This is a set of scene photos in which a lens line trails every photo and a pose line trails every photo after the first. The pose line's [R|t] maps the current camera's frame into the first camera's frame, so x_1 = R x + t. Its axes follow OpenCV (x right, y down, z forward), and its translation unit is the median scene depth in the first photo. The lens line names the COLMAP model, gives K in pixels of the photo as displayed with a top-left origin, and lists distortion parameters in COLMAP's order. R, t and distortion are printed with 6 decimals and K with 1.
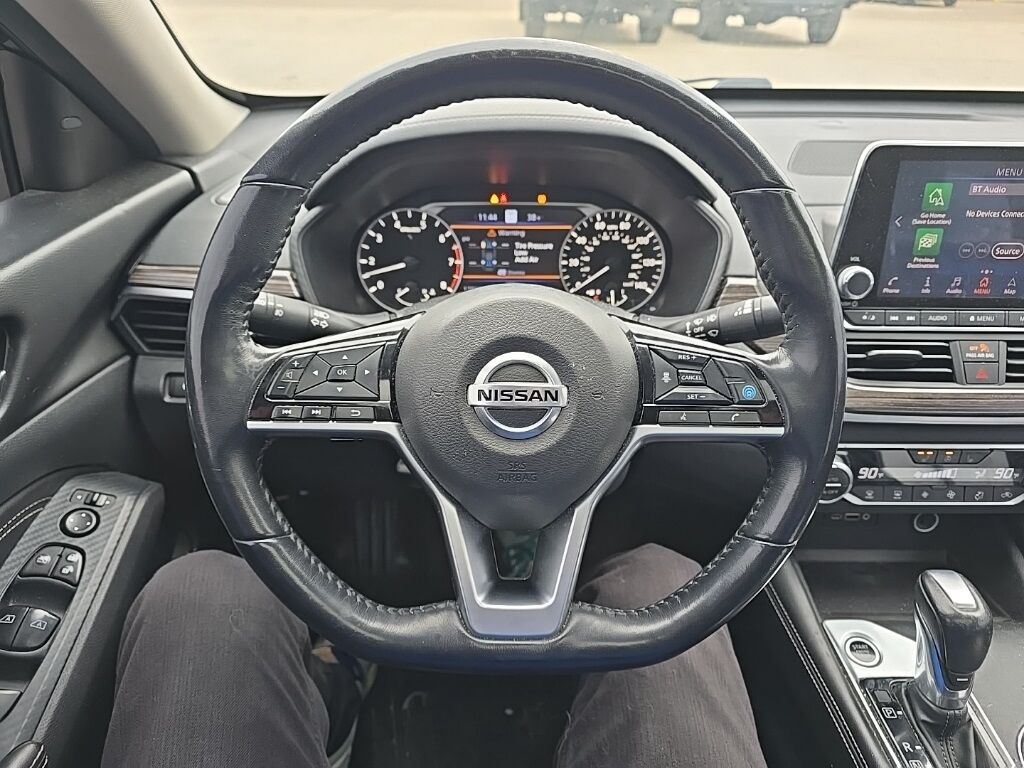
lens RADIAL K [[701.8, 0, 513.0], [0, 701.8, 390.4], [0, 0, 1]] dist [0.010693, 0.002177]
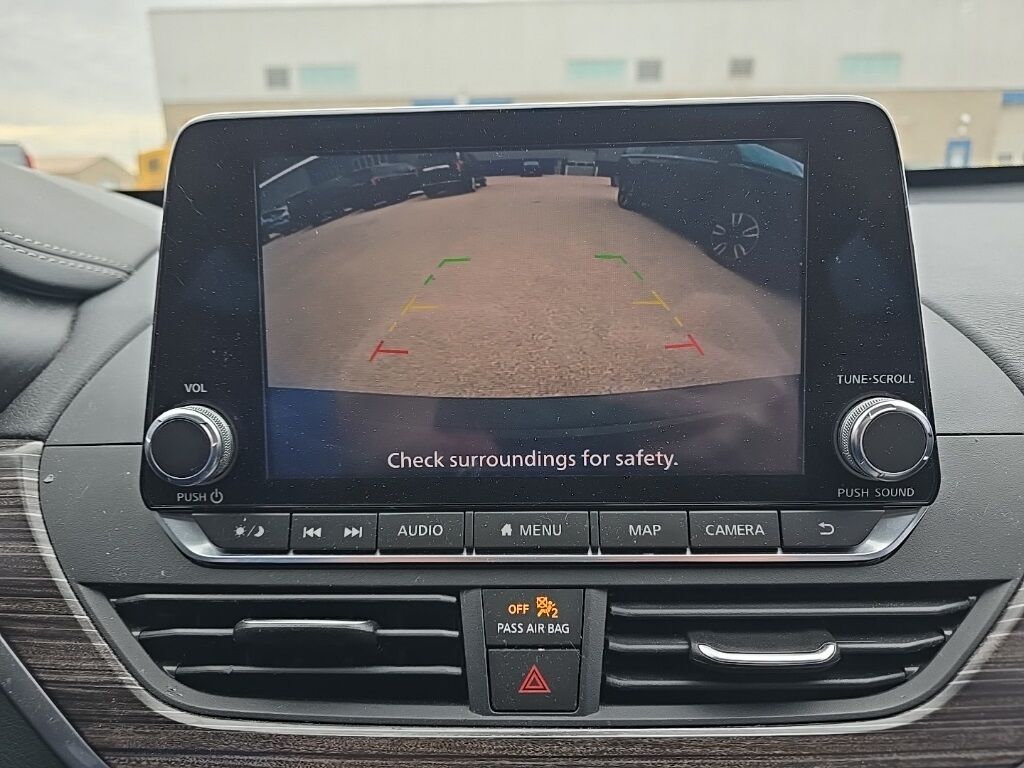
lens RADIAL K [[749.2, 0, 512.0], [0, 749.2, 384.0], [0, 0, 1]] dist [-0.010392, 0.005098]
pose [[0.998733, -0.021988, -0.045262, 0.675547], [0.008415, 0.959795, -0.280575, -0.063333], [0.049611, 0.279839, 0.958764, 0.577461]]
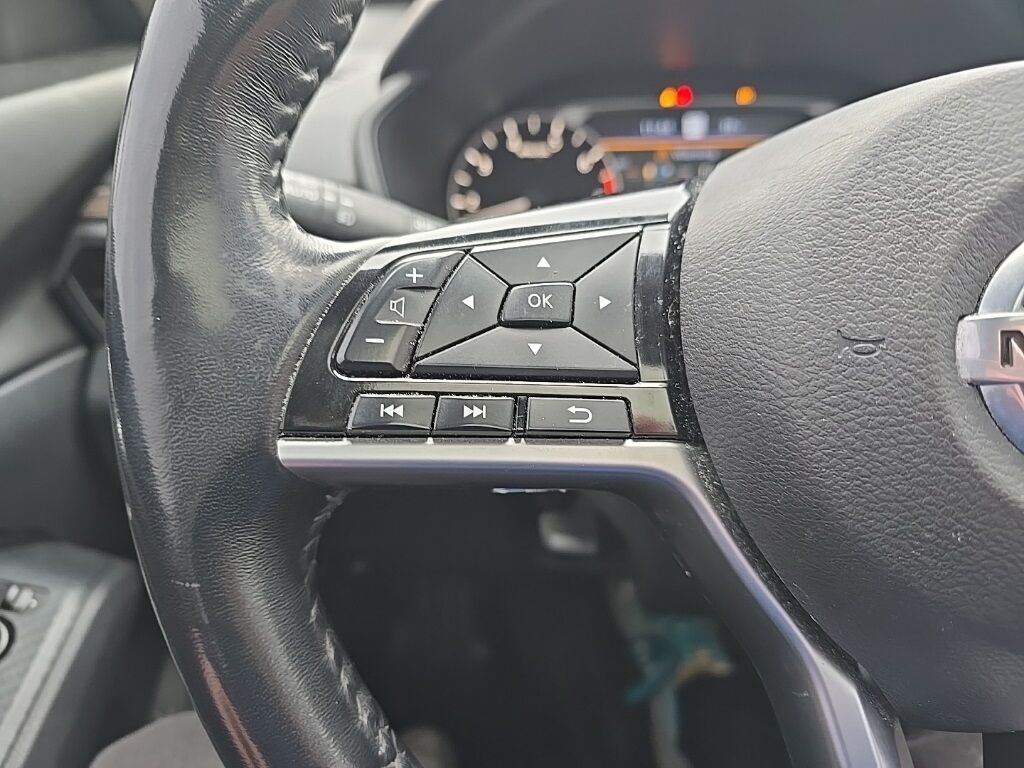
lens RADIAL K [[749.2, 0, 512.0], [0, 749.2, 384.0], [0, 0, 1]] dist [-0.010392, 0.005098]
pose [[0.998303, -0.012494, -0.056881, -0.163696], [0.008803, 0.997867, -0.064687, 0.027863], [0.057567, 0.064076, 0.996283, 0.432171]]
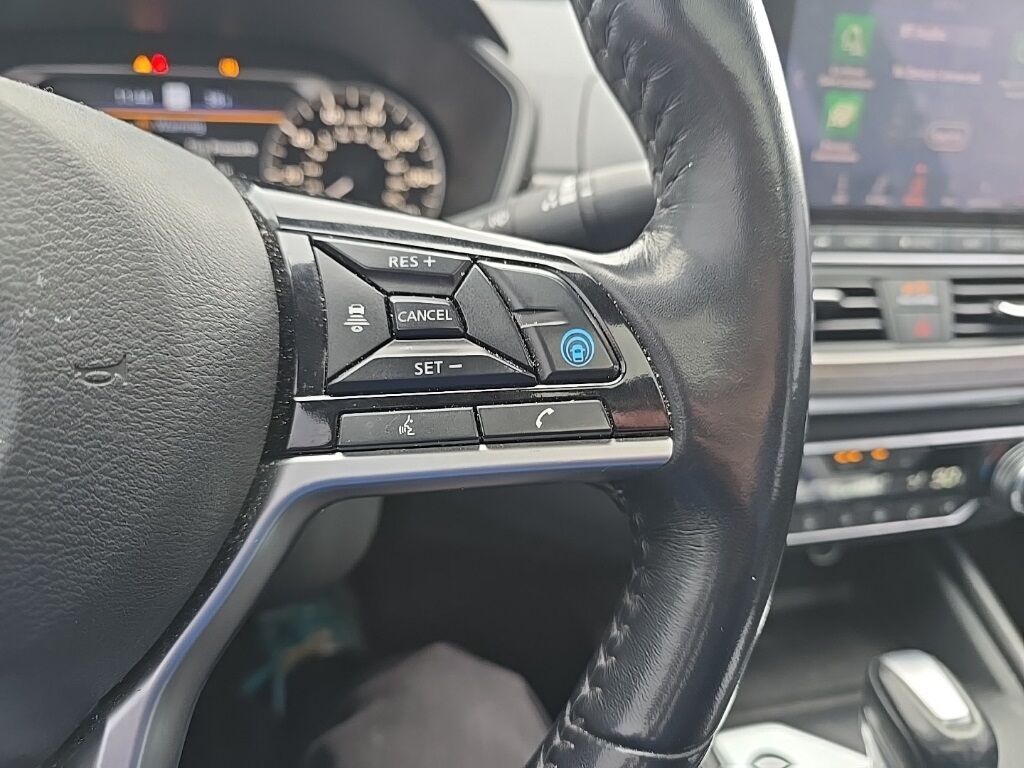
lens RADIAL K [[749.2, 0, 512.0], [0, 749.2, 384.0], [0, 0, 1]] dist [-0.010392, 0.005098]
pose [[0.972271, -0.048010, 0.228875, 0.144000], [0.052462, 0.998533, -0.013402, 0.016738], [-0.227895, 0.025037, 0.973364, 0.426227]]
